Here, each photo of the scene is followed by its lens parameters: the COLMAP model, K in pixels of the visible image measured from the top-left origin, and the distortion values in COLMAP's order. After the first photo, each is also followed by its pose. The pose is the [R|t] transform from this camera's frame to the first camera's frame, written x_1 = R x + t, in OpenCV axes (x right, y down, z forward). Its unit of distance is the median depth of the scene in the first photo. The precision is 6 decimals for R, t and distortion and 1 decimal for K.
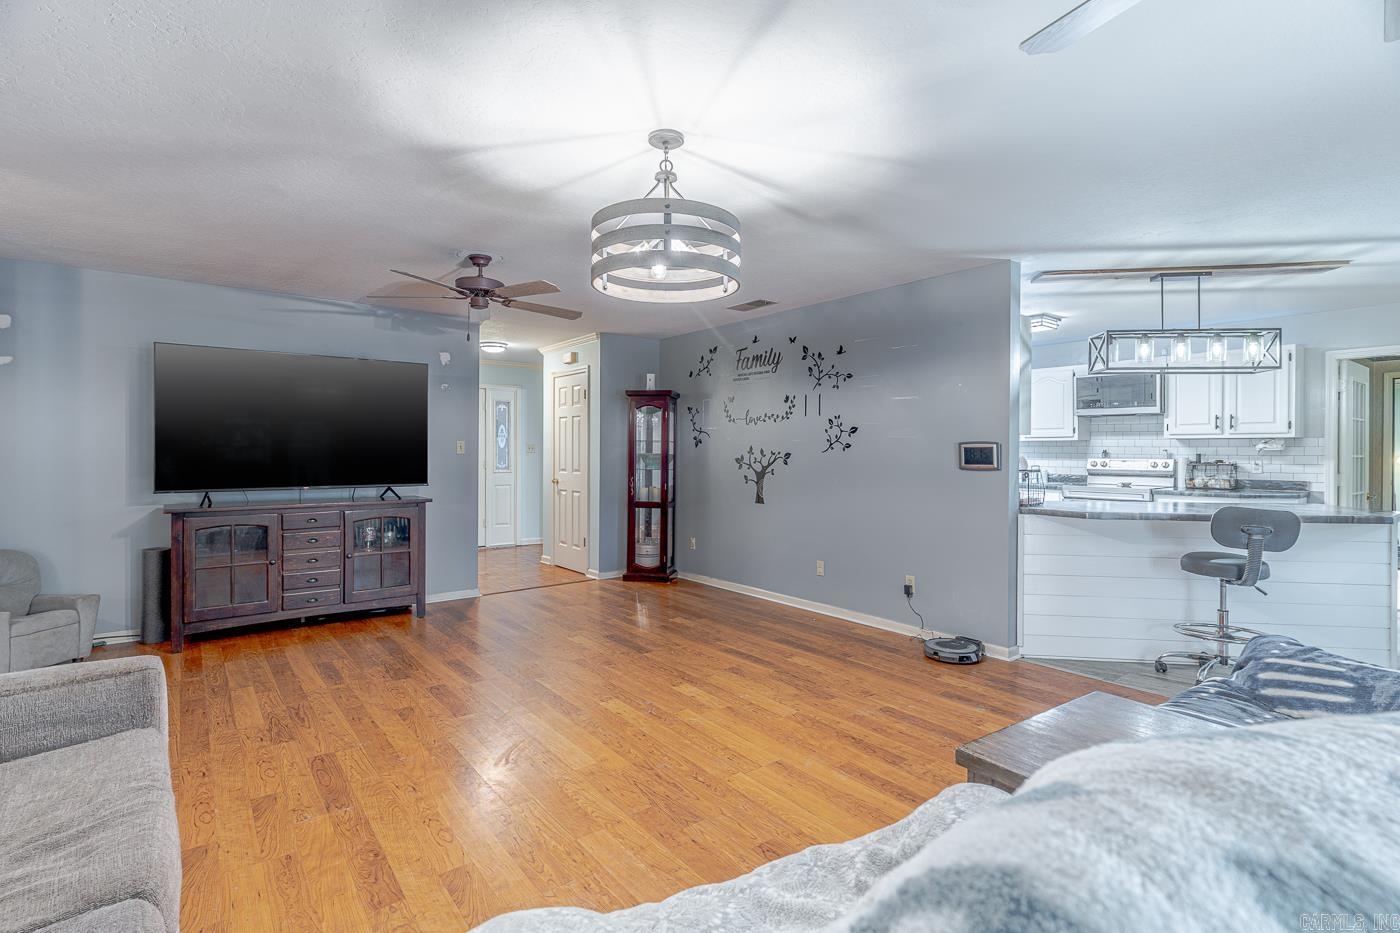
lens RADIAL K [[670.8, 0, 698.8], [0, 670.8, 452.4], [0, 0, 1]] dist [0.000198, 0.001053]
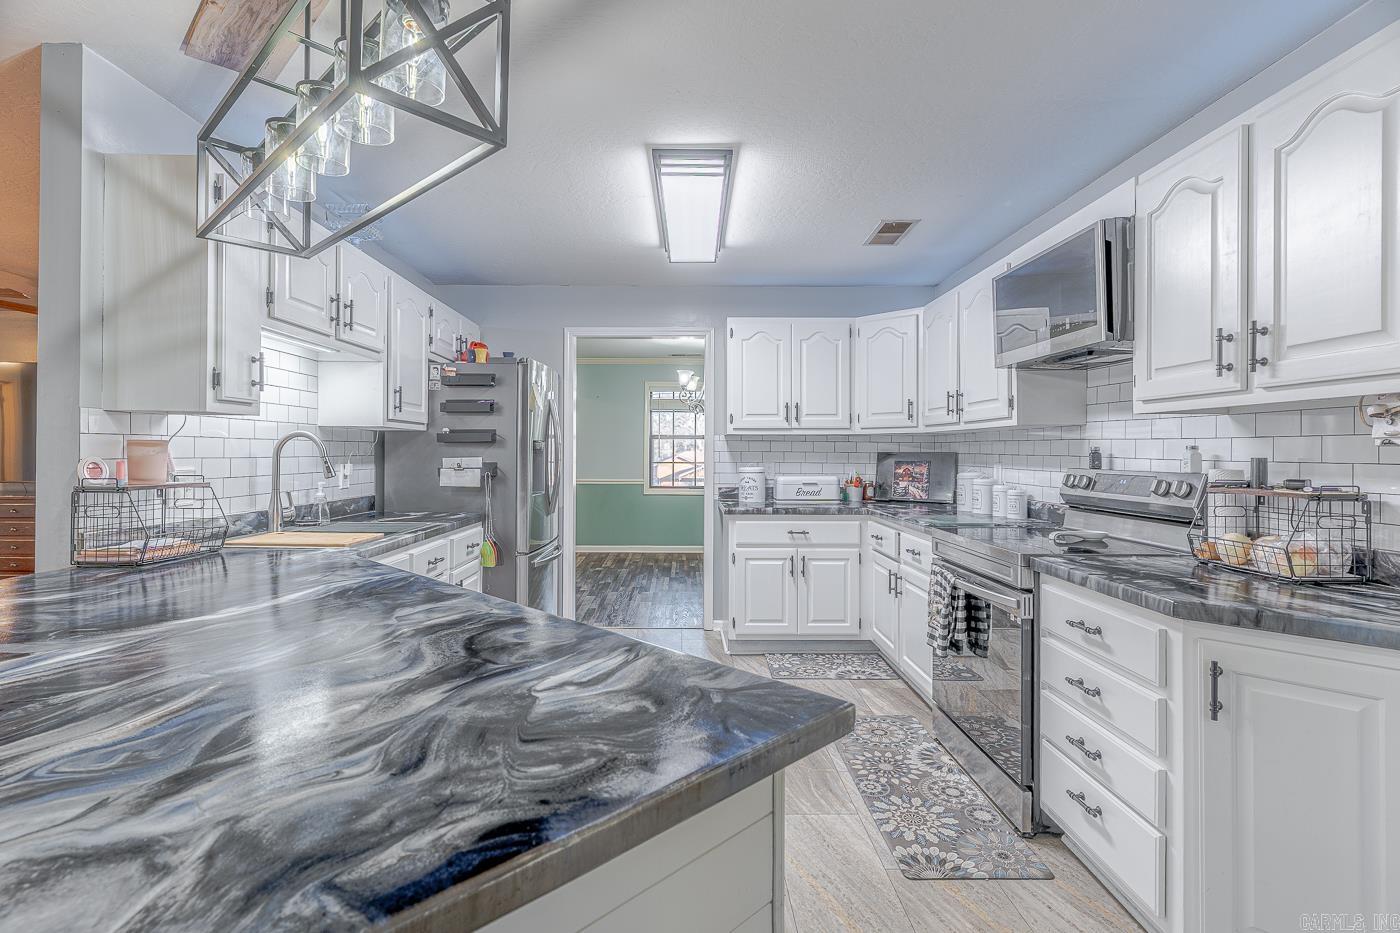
lens RADIAL K [[670.8, 0, 688.0], [0, 670.8, 452.7], [0, 0, 1]] dist [0.000198, 0.001053]
pose [[0.793602, 0.002938, -0.608430, 0.886457], [-0.004328, 0.999990, -0.000816, 0.001004], [0.608422, 0.003281, 0.793607, 0.716272]]
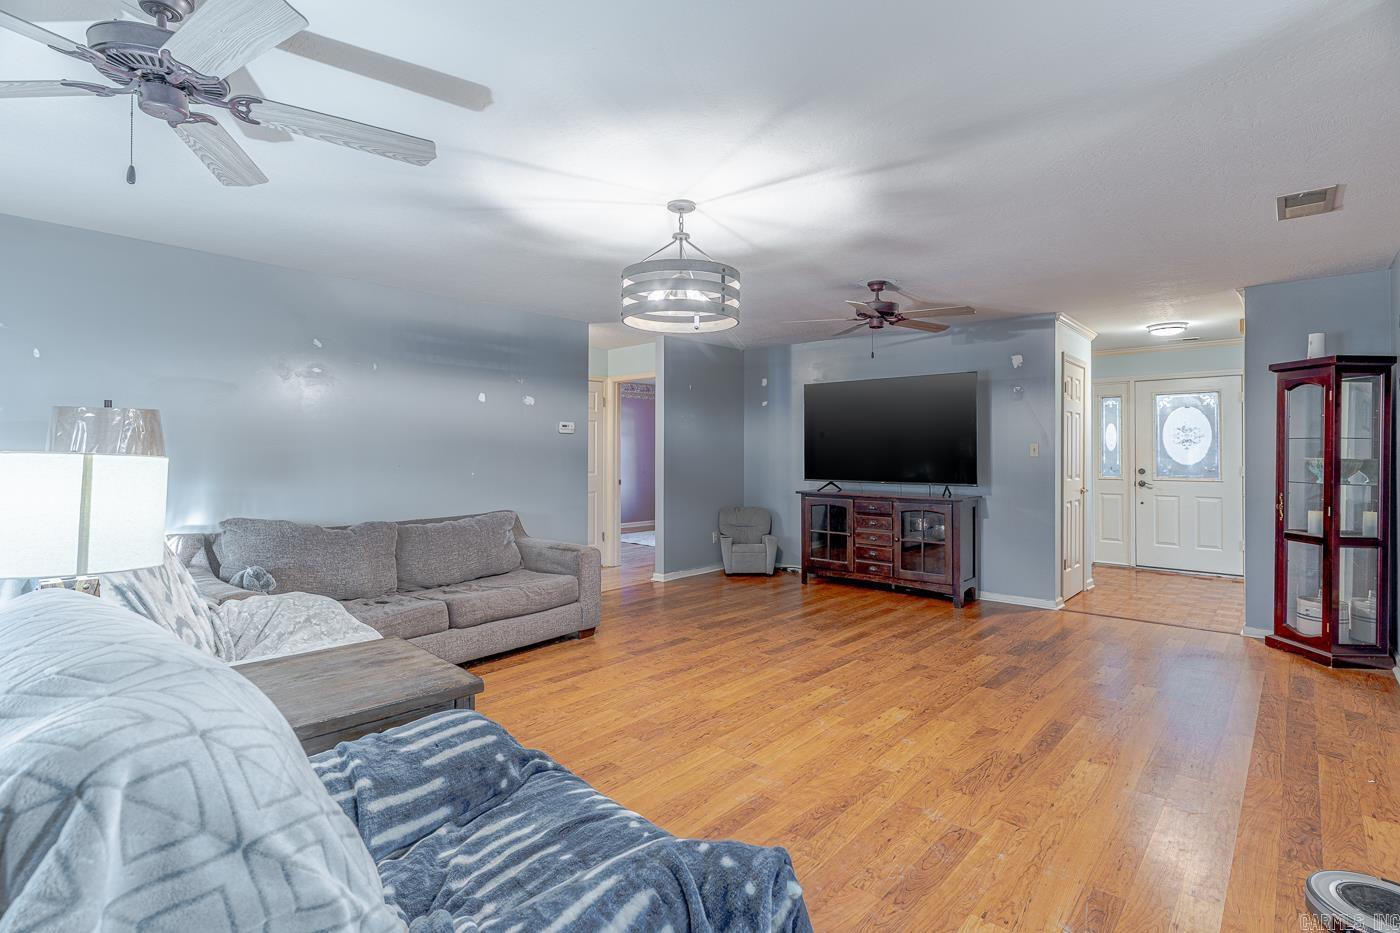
lens RADIAL K [[670.8, 0, 688.4], [0, 670.8, 452.6], [0, 0, 1]] dist [0.000198, 0.001053]
pose [[0.176397, -0.000665, -0.984319, 0.575940], [-0.003067, 0.999995, -0.001225, -0.001388], [0.984314, 0.003235, 0.176394, 0.383587]]
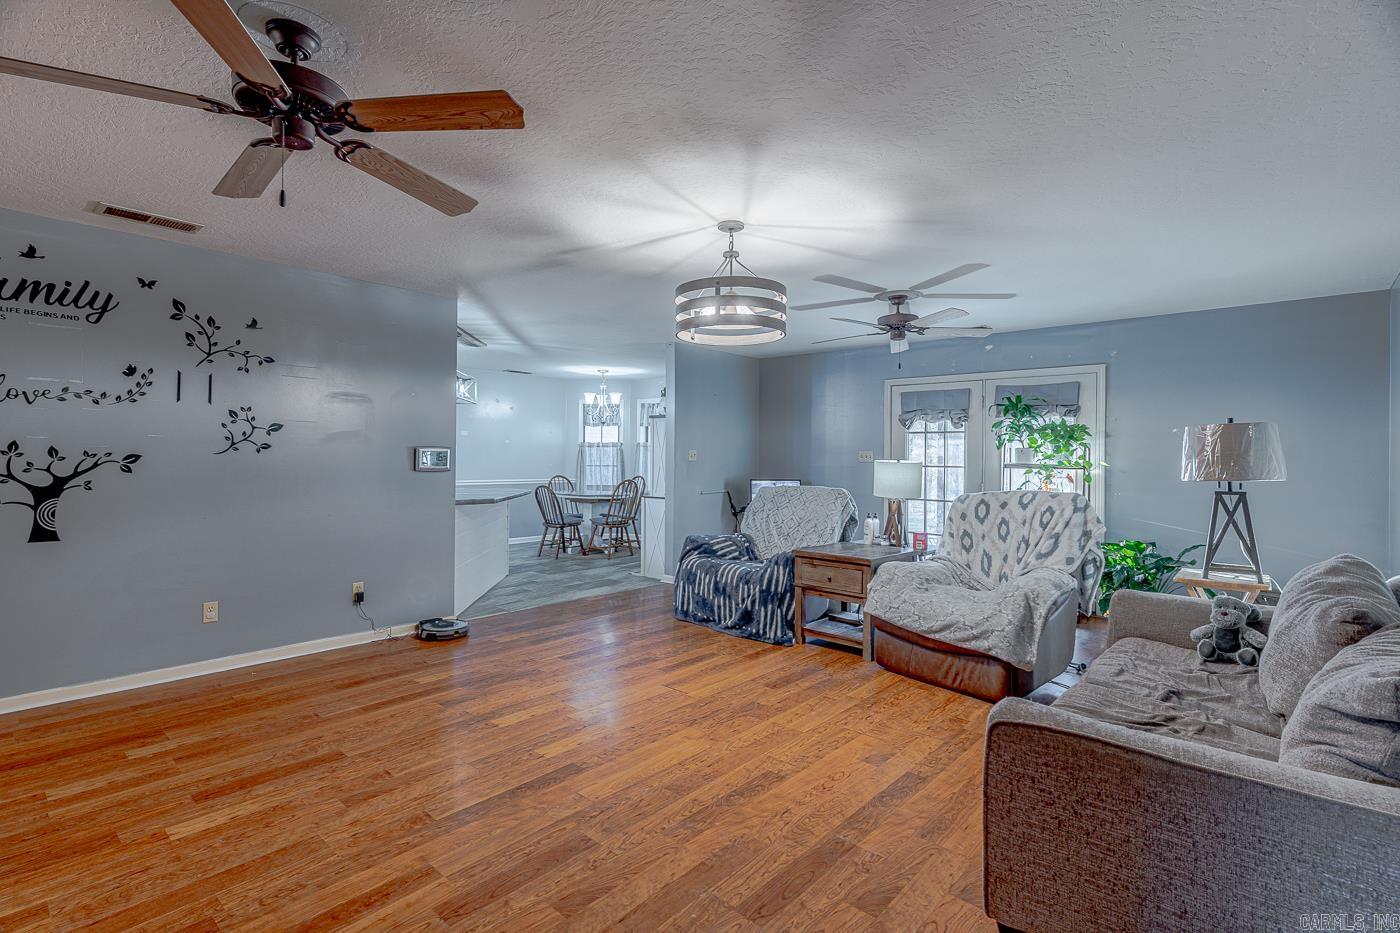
lens RADIAL K [[670.8, 0, 685.1], [0, 670.8, 458.4], [0, 0, 1]] dist [0.000198, 0.001053]
pose [[-0.180772, -0.004950, 0.983513, -0.653483], [-0.009747, 0.999947, 0.003241, -0.002896], [-0.983477, -0.009000, -0.180811, 0.643424]]
